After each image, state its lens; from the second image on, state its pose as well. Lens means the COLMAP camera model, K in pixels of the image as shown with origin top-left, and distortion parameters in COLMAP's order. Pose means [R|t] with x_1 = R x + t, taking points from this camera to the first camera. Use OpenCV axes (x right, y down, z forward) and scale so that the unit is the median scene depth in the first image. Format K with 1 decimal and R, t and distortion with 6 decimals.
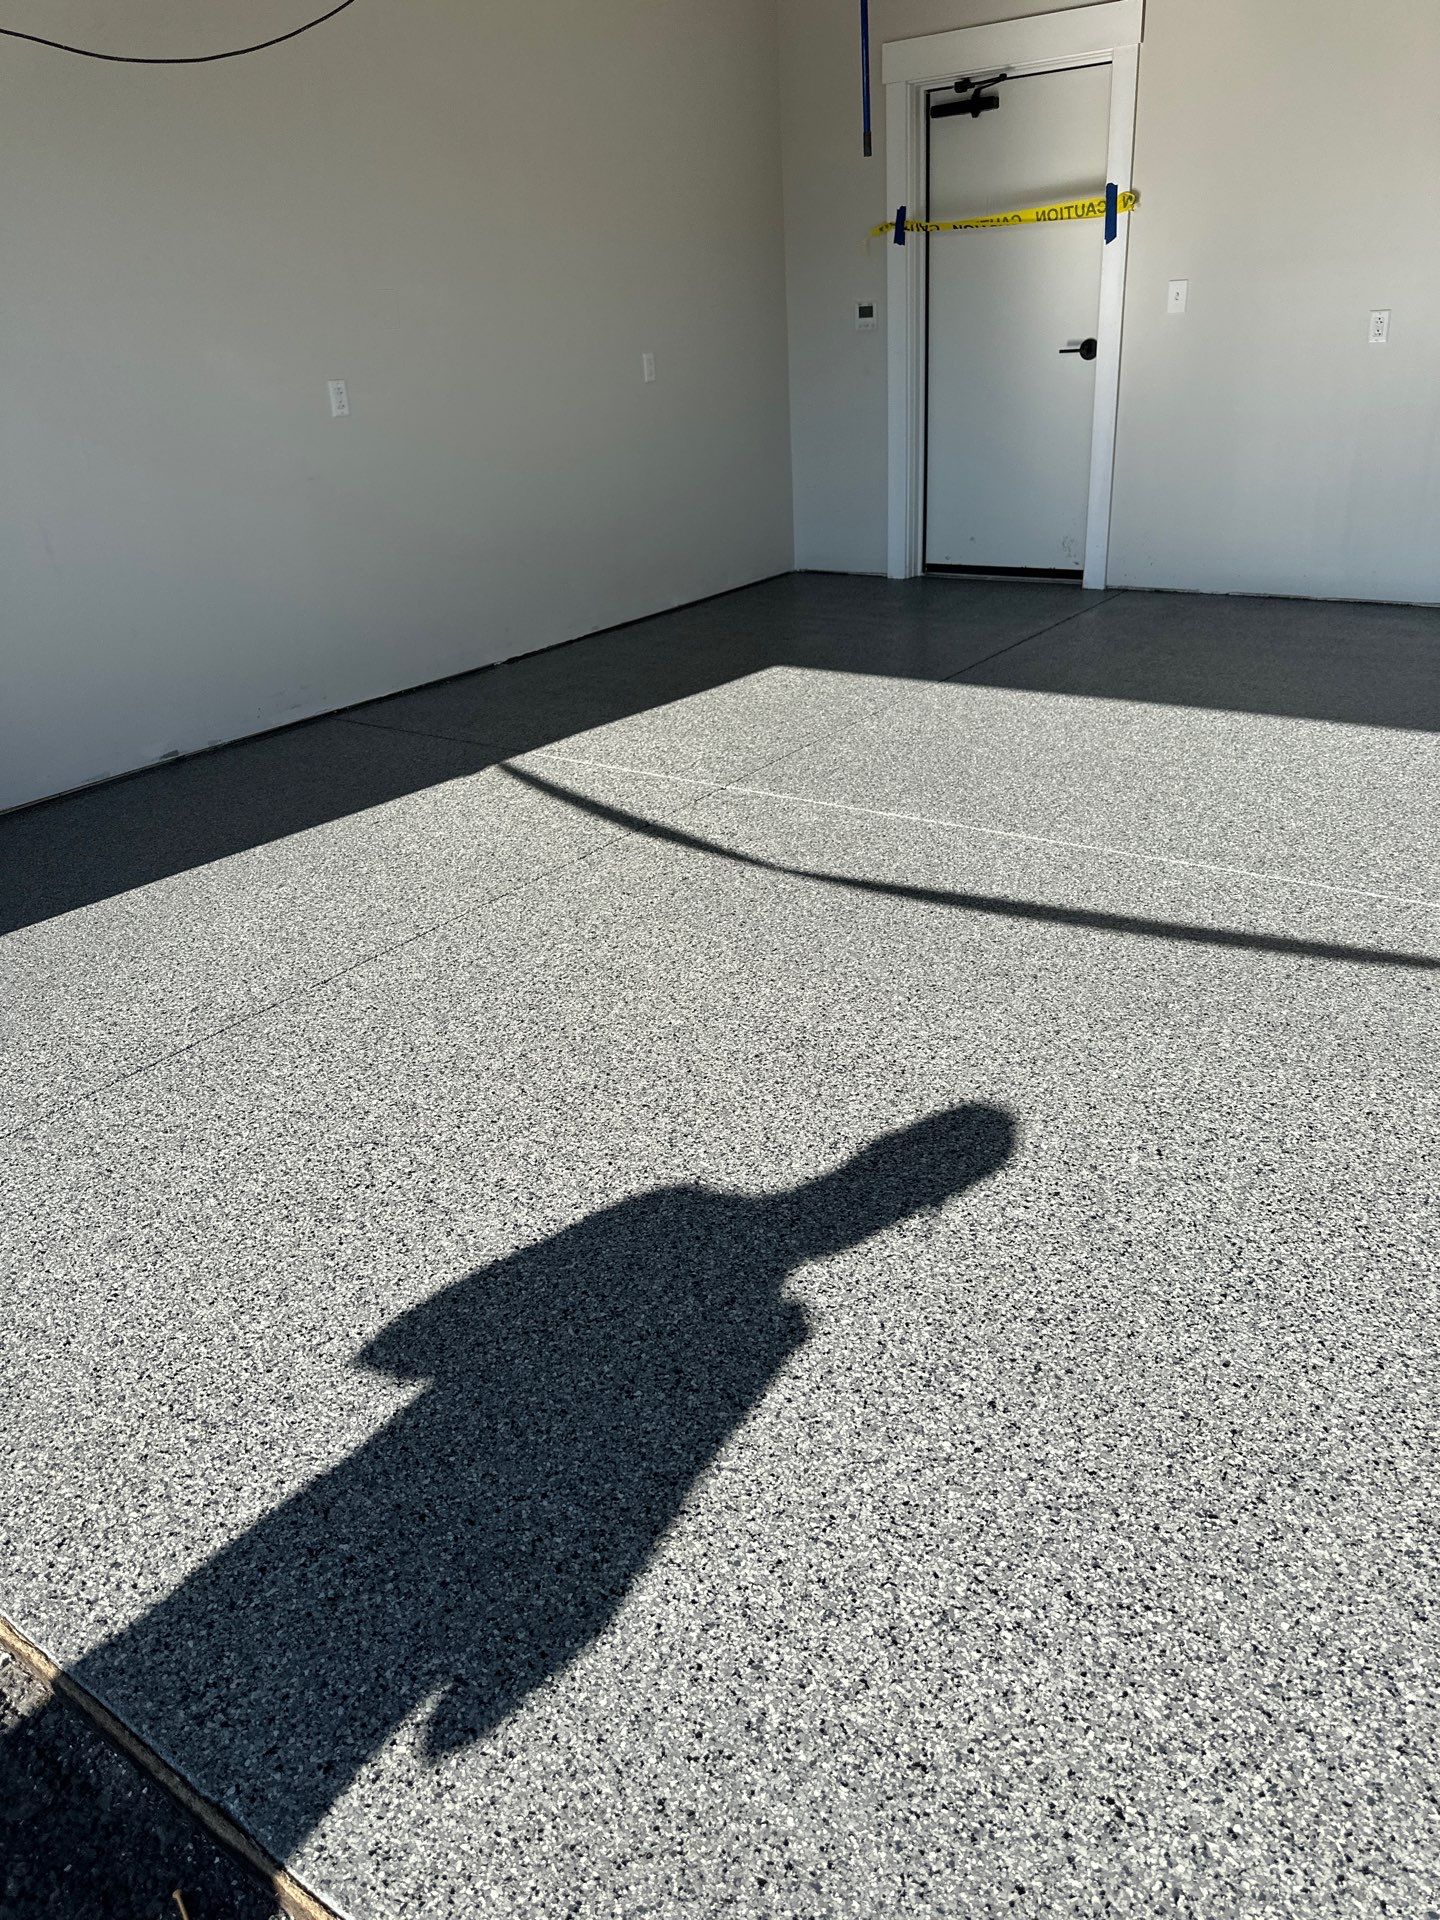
lens RADIAL K [[1373.9, 0, 727.9], [0, 1373.9, 934.4], [0, 0, 1]] dist [0.078053, -0.107426]
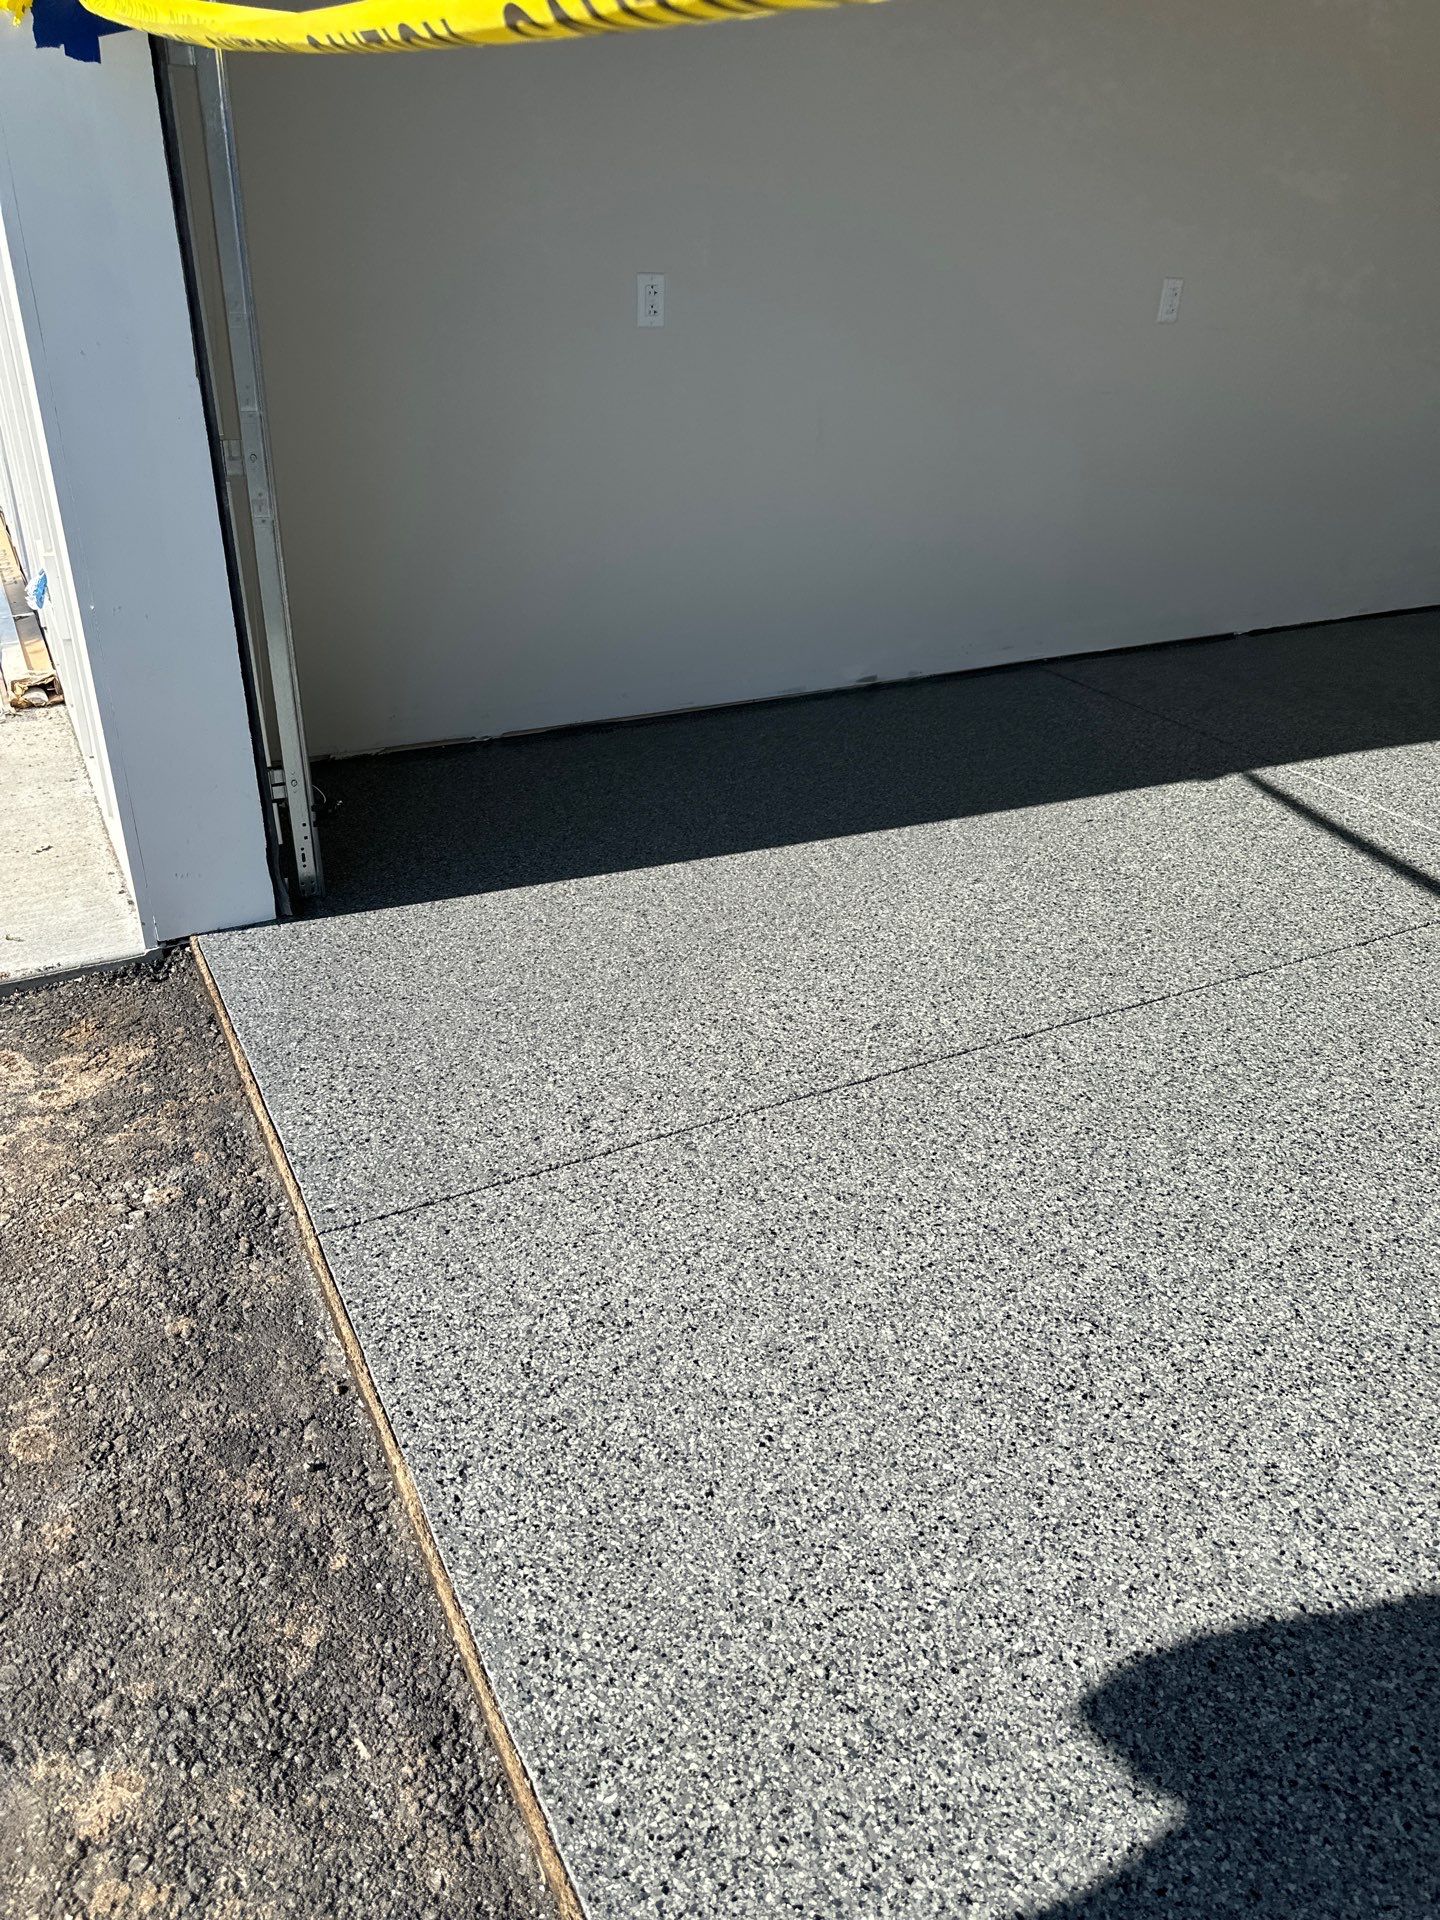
lens RADIAL K [[1373.9, 0, 733.2], [0, 1373.9, 947.8], [0, 0, 1]] dist [0.078053, -0.107426]
pose [[0.896665, 0.277548, -0.344905, -0.216170], [-0.250415, 0.960439, 0.121858, -0.086352], [0.365082, -0.022896, 0.930694, 0.210876]]
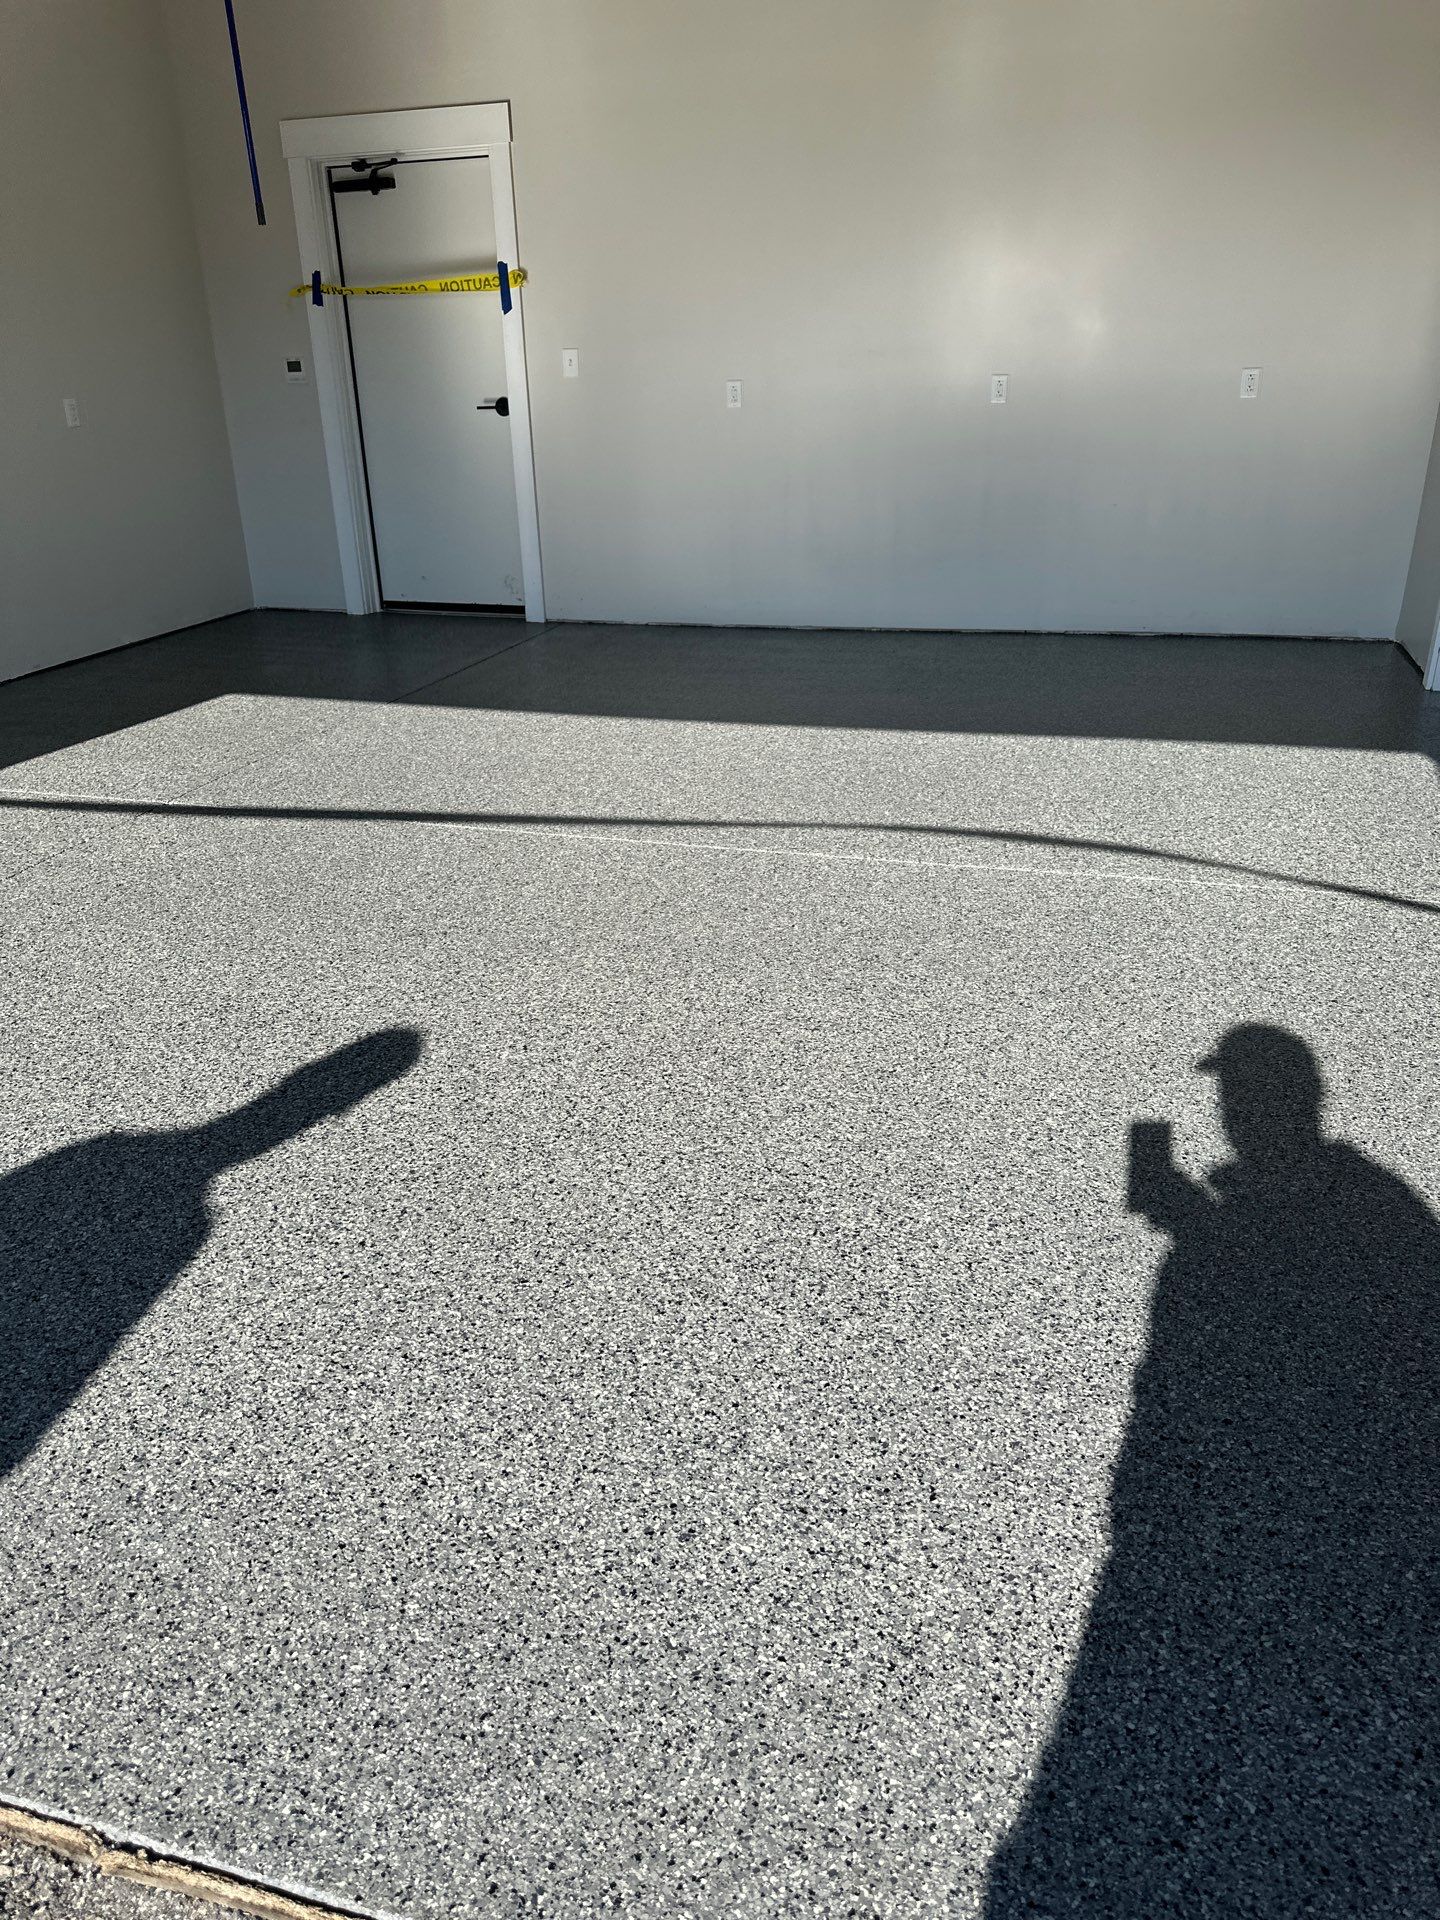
lens RADIAL K [[1373.9, 0, 716.8], [0, 1373.9, 919.5], [0, 0, 1]] dist [0.078053, -0.107426]
pose [[0.946574, -0.091592, 0.309205, 0.094461], [0.106032, 0.993904, -0.030186, 0.087487], [-0.304556, 0.061359, 0.950516, -0.187969]]
